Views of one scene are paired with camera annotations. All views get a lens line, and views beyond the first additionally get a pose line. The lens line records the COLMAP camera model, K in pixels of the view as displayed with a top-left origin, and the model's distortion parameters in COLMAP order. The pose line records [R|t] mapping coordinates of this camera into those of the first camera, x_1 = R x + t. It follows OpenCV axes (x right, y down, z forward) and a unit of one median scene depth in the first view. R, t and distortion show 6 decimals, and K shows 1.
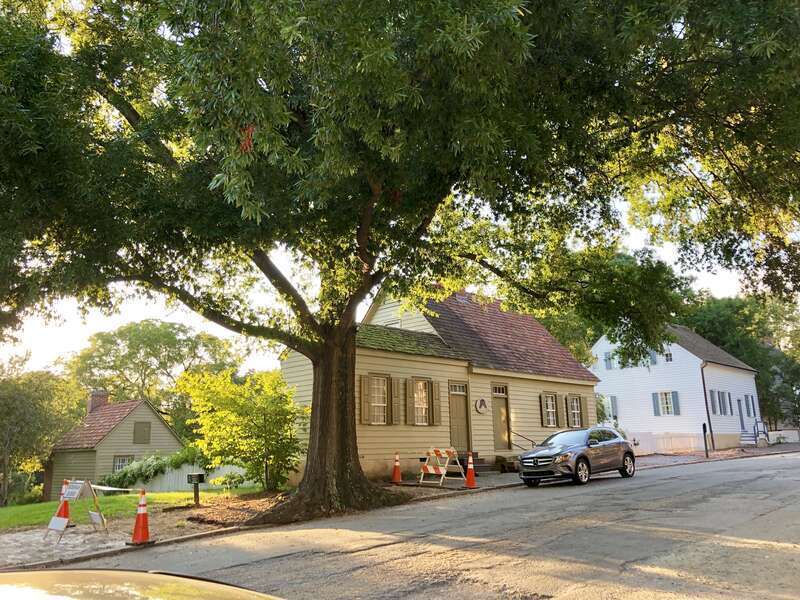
lens RADIAL K [[653.7, 0, 400.0], [0, 653.7, 300.0], [0, 0, 1]] dist [0.032254, -0.008454]
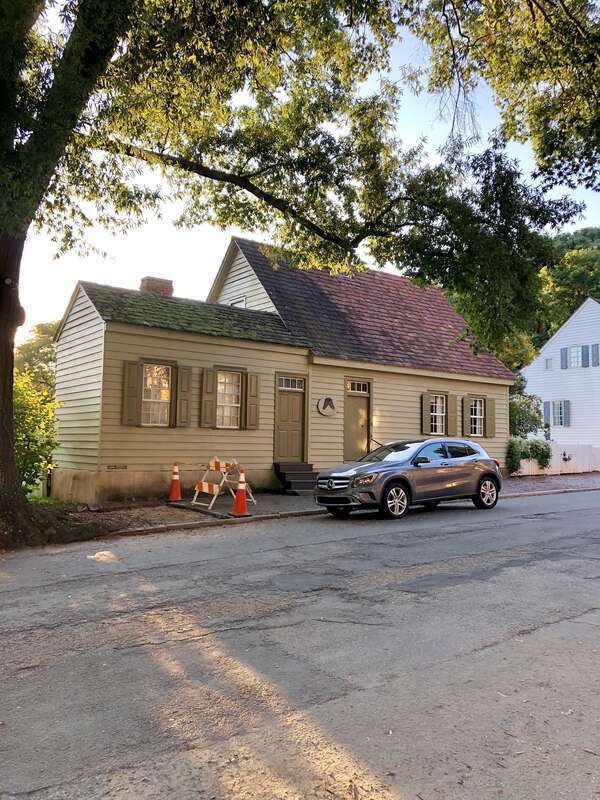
lens RADIAL K [[630.4, 0, 322.1], [0, 630.4, 397.5], [0, 0, 1]] dist [0.037070, -0.004883]
pose [[0.988166, 0.022532, -0.151725, 0.248577], [-0.000440, 0.989564, 0.144094, 0.047250], [0.153388, -0.142322, 0.977863, 0.290693]]
